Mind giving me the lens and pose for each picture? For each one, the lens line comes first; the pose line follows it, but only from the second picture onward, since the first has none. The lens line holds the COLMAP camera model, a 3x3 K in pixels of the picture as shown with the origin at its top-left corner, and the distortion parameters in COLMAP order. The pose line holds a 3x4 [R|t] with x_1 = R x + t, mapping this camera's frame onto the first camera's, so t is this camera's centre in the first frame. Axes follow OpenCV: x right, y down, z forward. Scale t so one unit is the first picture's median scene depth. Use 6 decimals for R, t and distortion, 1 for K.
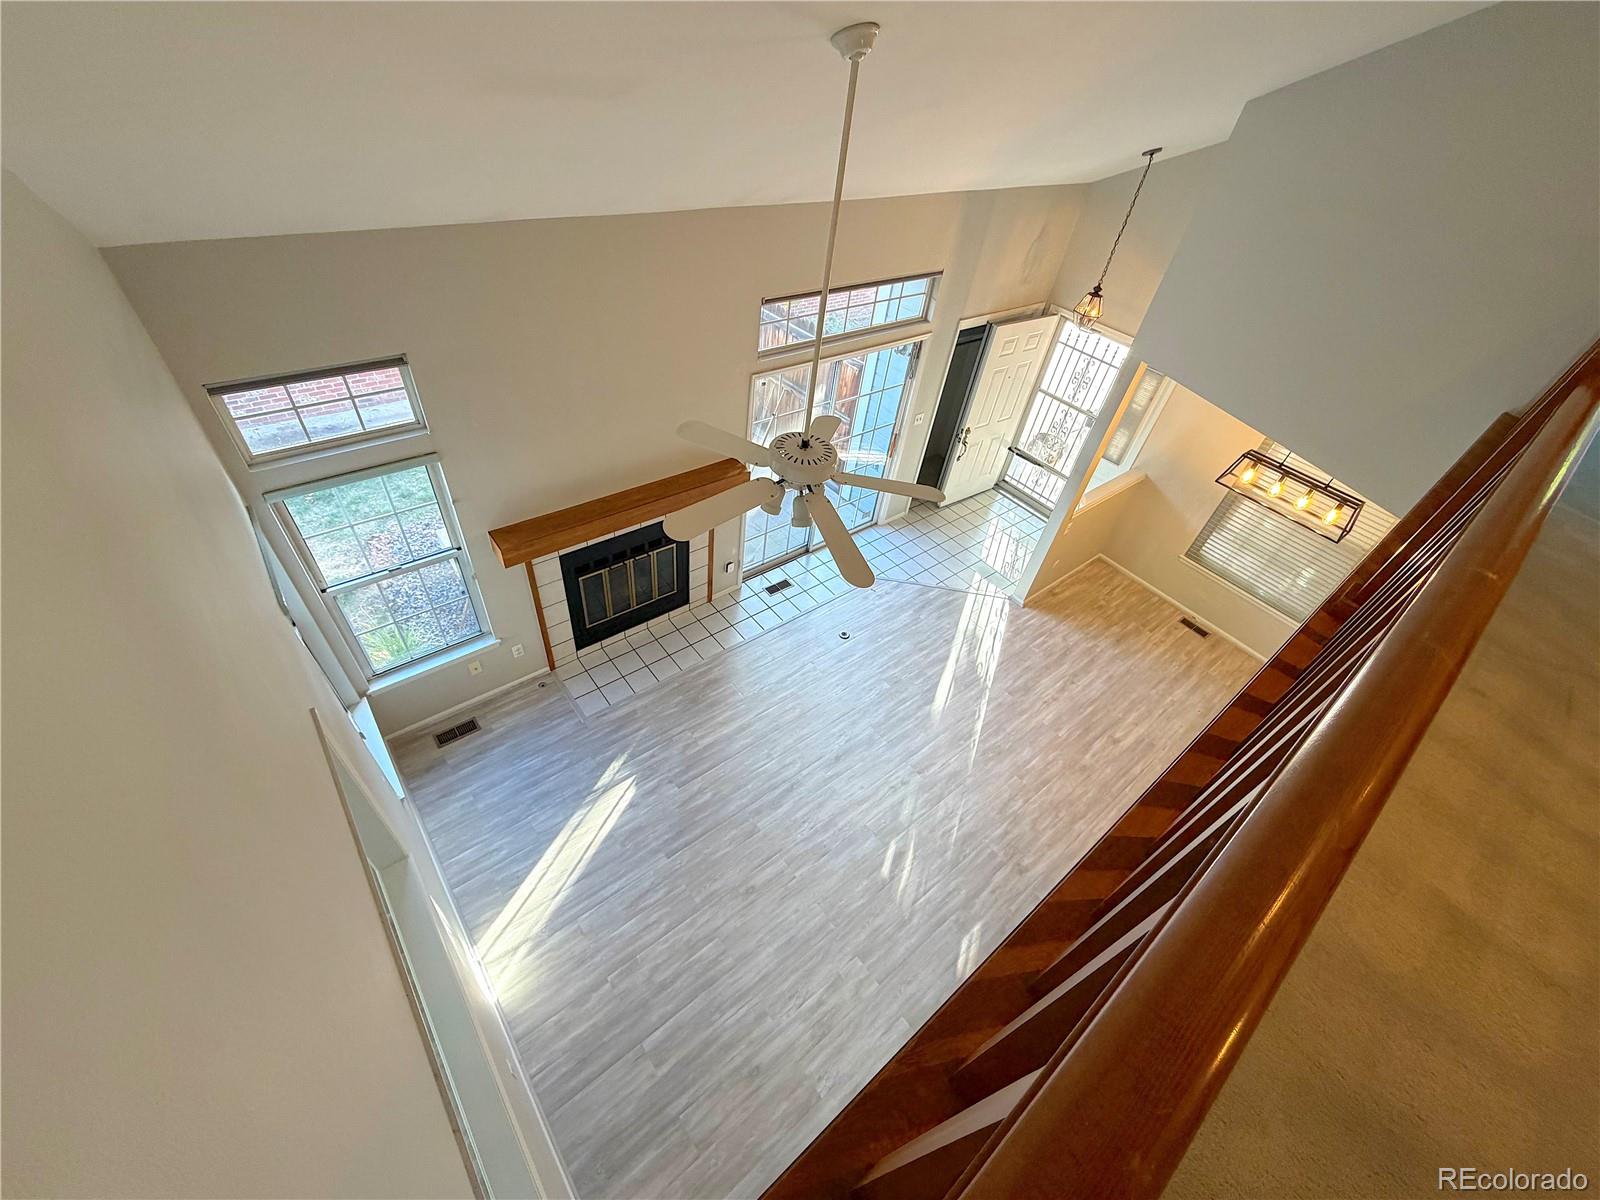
lens RADIAL K [[639.0, 0, 795.3], [0, 639.0, 598.3], [0, 0, 1]] dist [-0.000990, 0.000106]
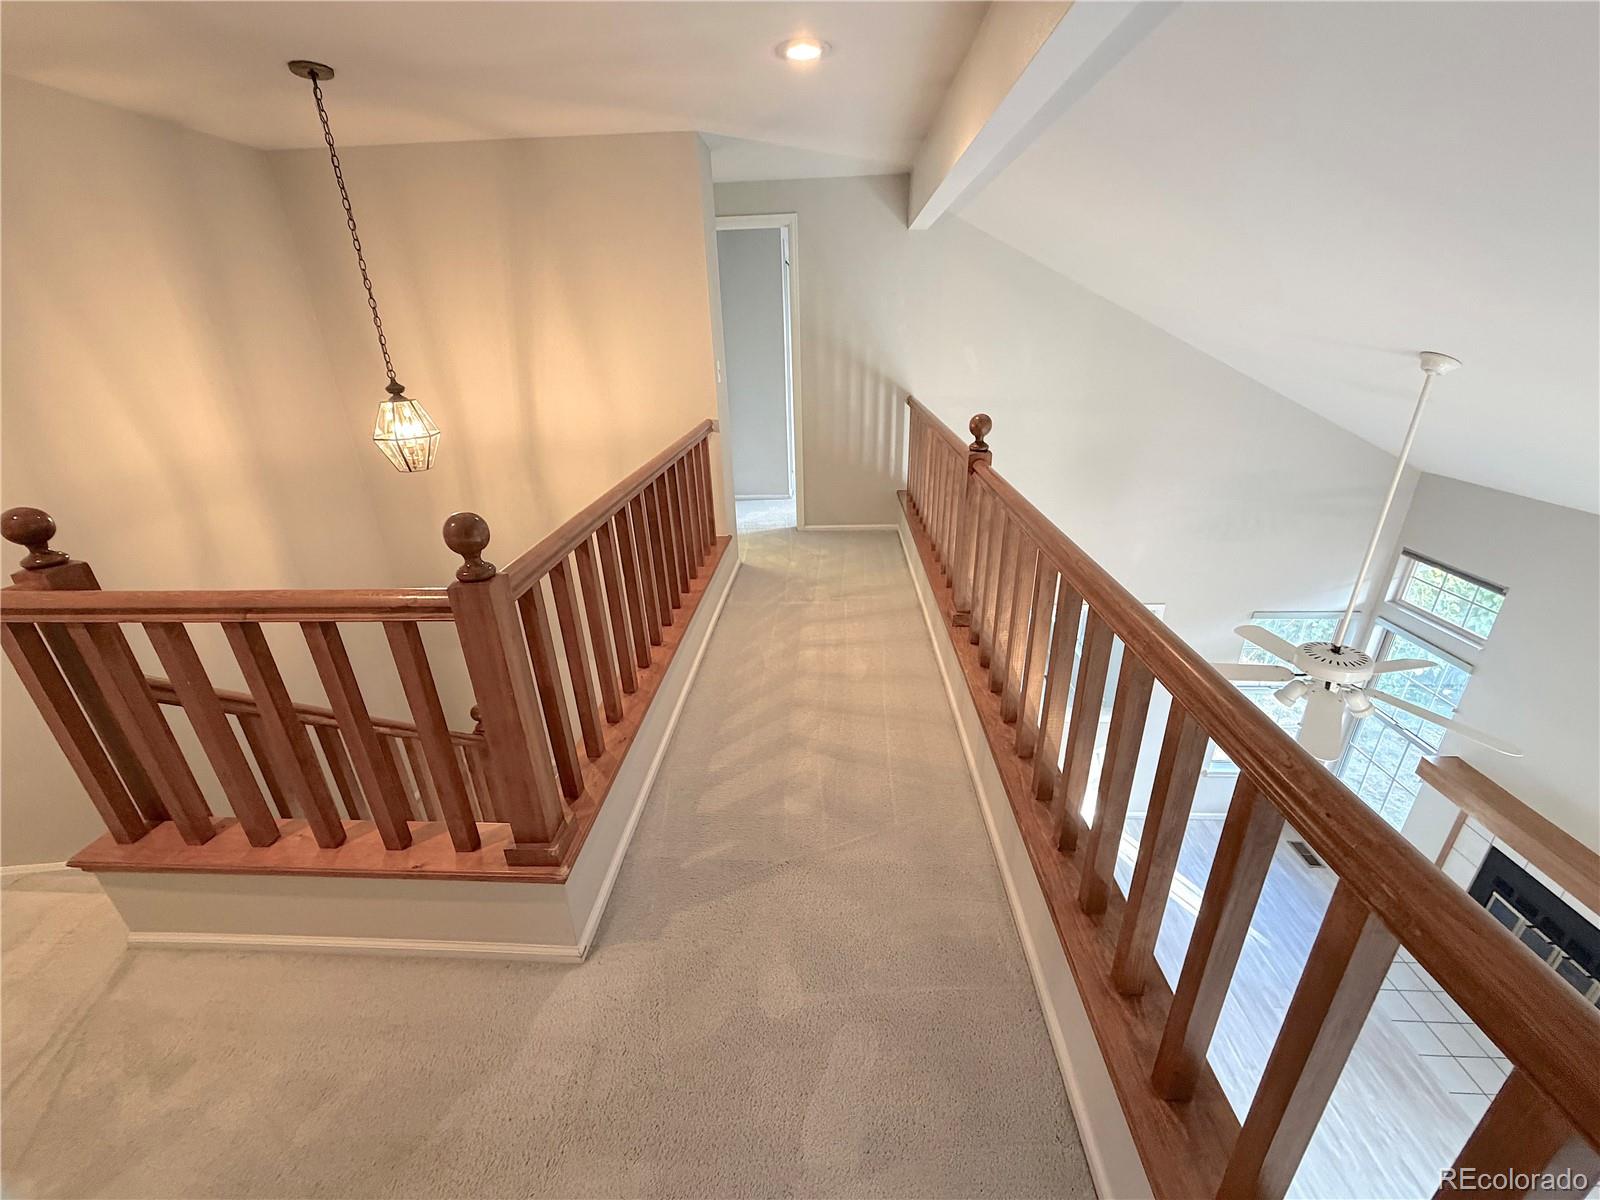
lens RADIAL K [[636.0, 0, 795.8], [0, 636.0, 601.3], [0, 0, 1]] dist [-0.001905, 0.000067]
pose [[-0.669743, 0.212036, -0.711678, 0.784550], [-0.538456, 0.521307, 0.662045, -0.282896], [0.511380, 0.826608, -0.234970, 0.383291]]
